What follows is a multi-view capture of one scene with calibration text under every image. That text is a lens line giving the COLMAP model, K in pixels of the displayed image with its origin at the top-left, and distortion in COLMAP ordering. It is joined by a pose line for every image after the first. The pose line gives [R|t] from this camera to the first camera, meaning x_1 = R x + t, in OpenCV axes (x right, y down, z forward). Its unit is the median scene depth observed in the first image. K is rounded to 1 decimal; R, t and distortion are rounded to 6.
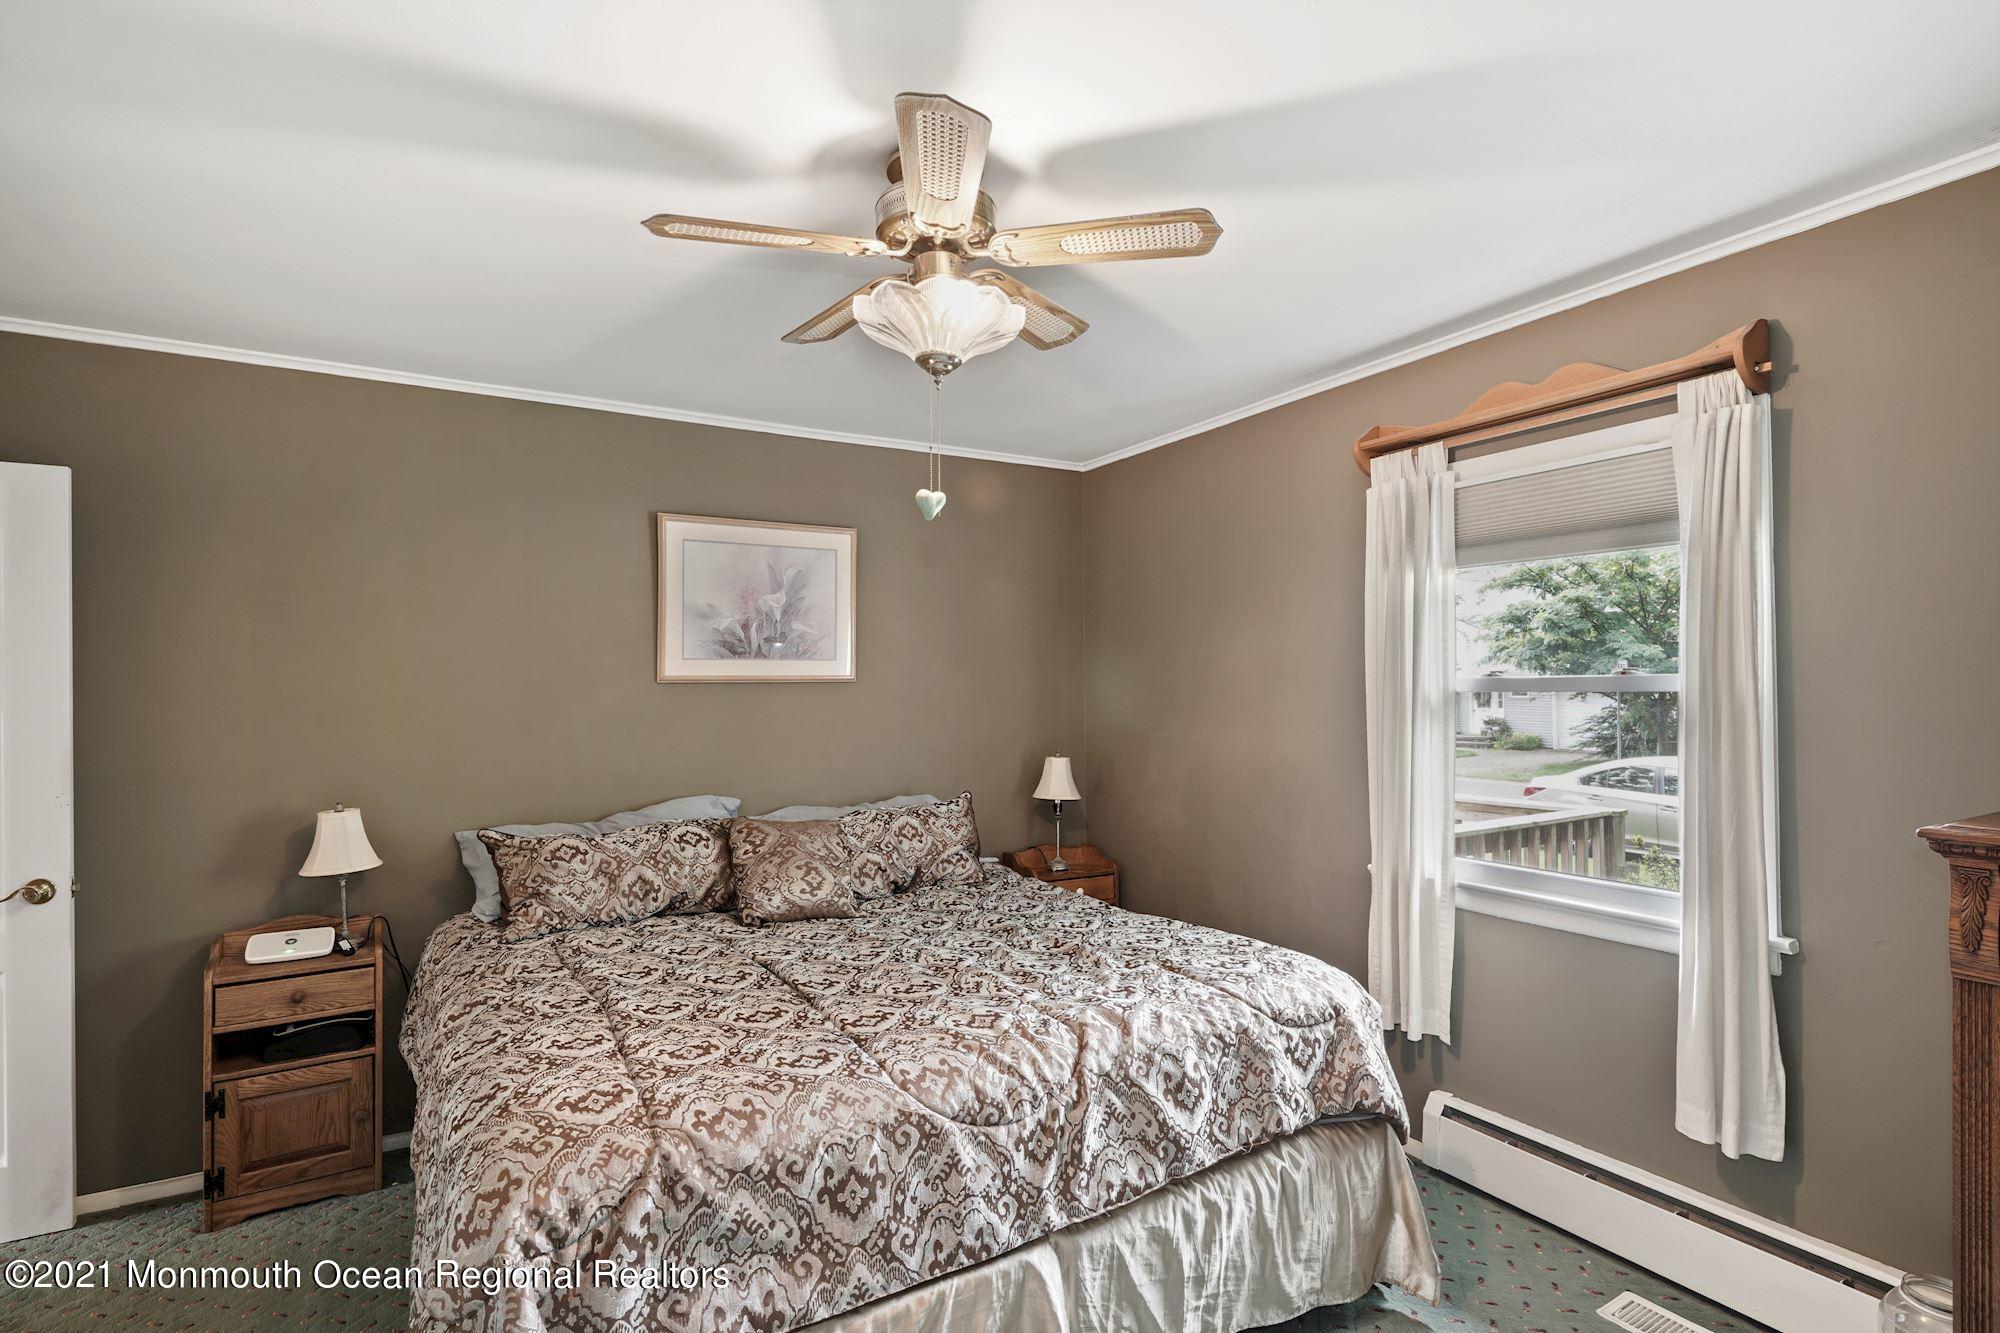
lens RADIAL K [[977.2, 0, 996.4], [0, 977.2, 676.6], [0, 0, 1]] dist [0.002138, 0.000025]
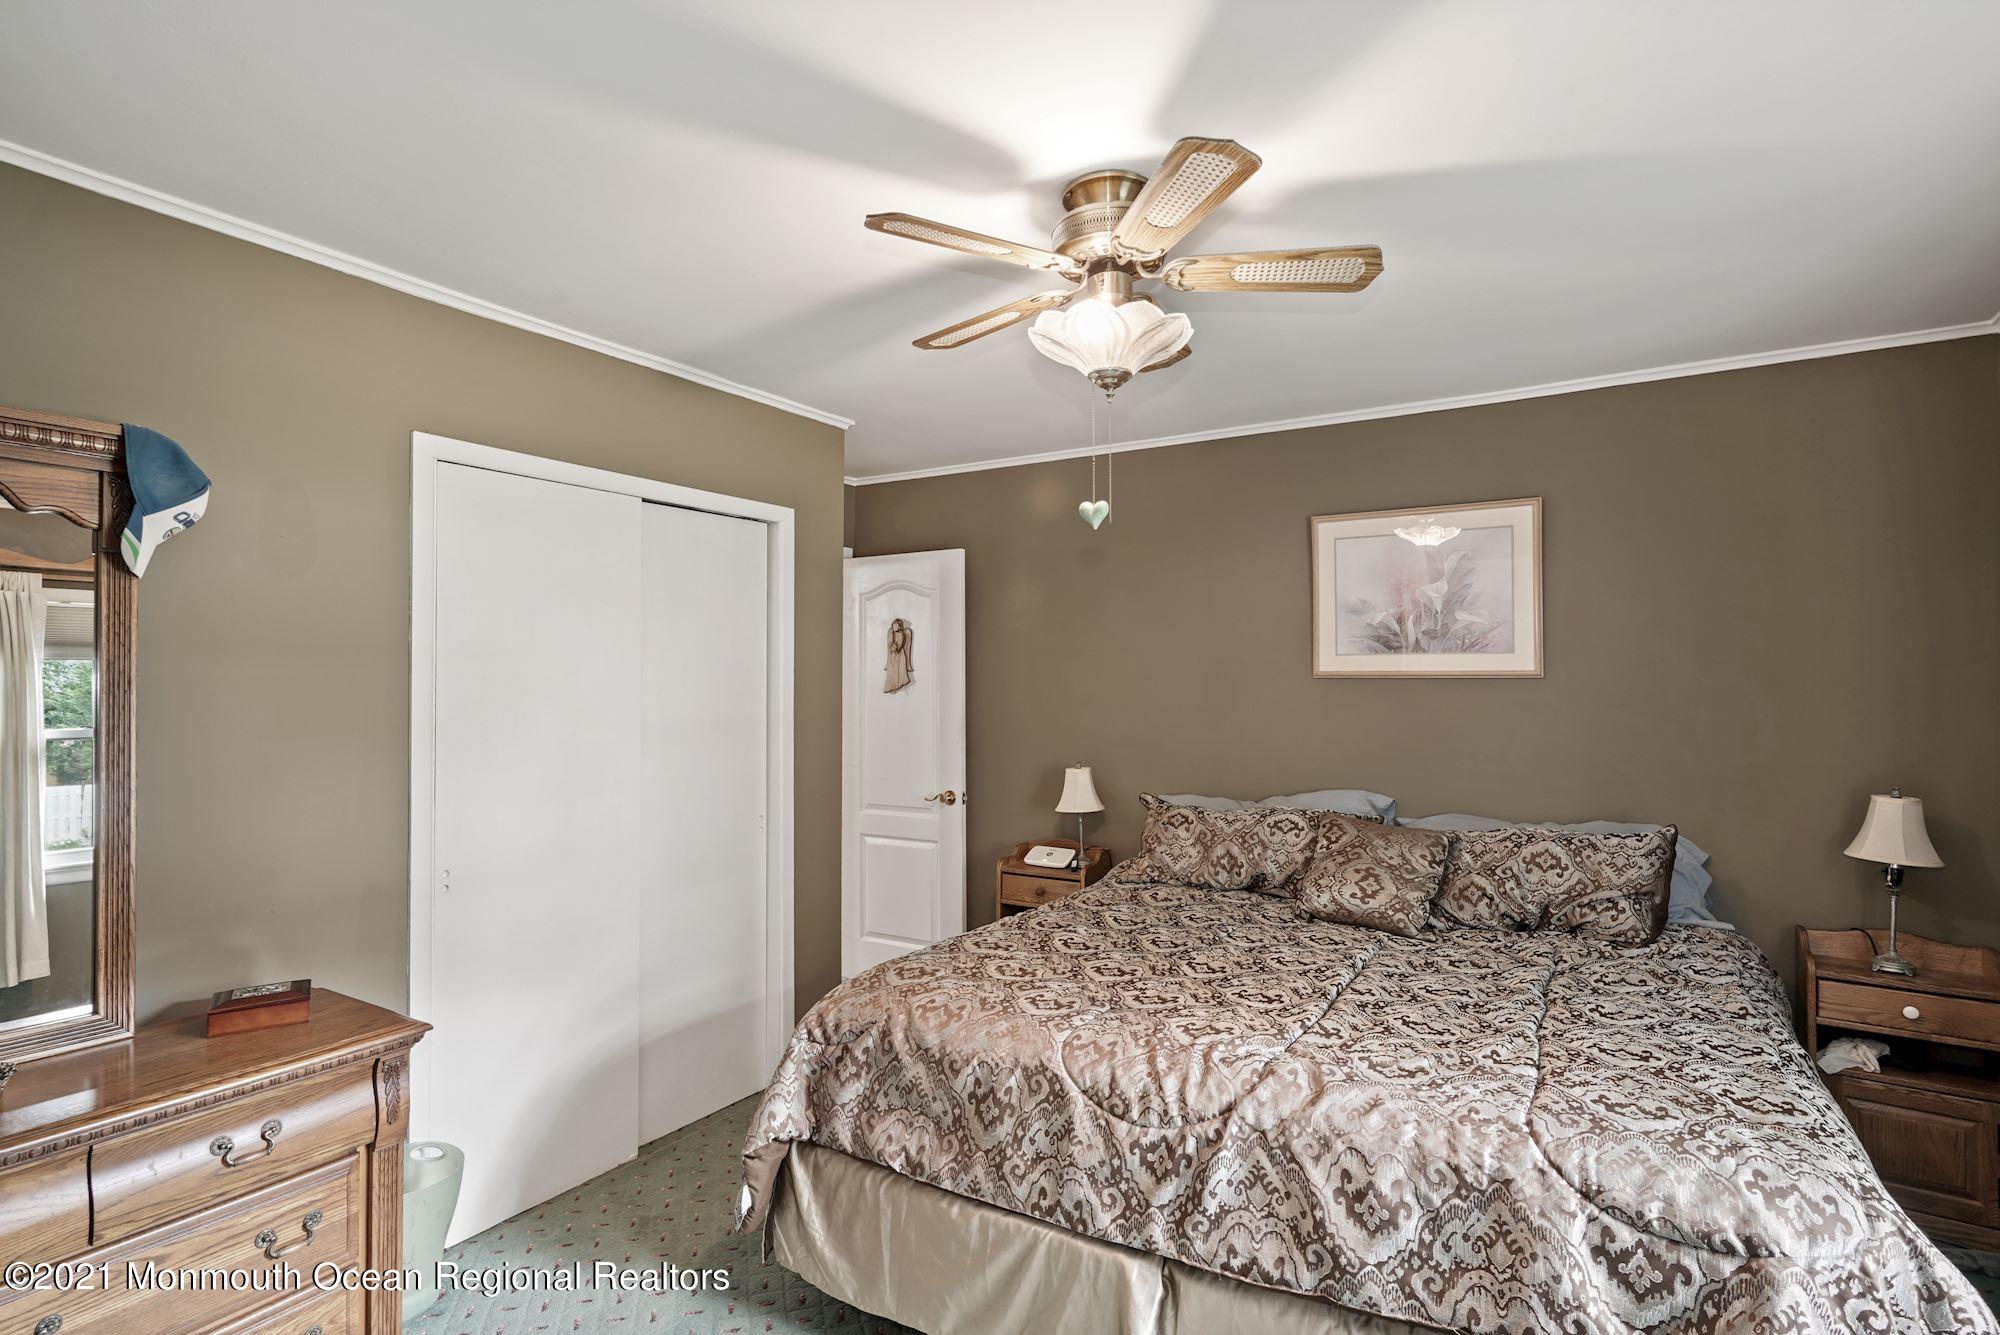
lens RADIAL K [[969.1, 0, 997.5], [0, 969.1, 669.1], [0, 0, 1]] dist [0.000731, -0.000408]
pose [[0.465573, -0.001583, -0.885008, 0.761875], [0.002186, 0.999997, -0.000639, -0.005771], [0.885007, -0.001637, 0.465575, 0.386090]]
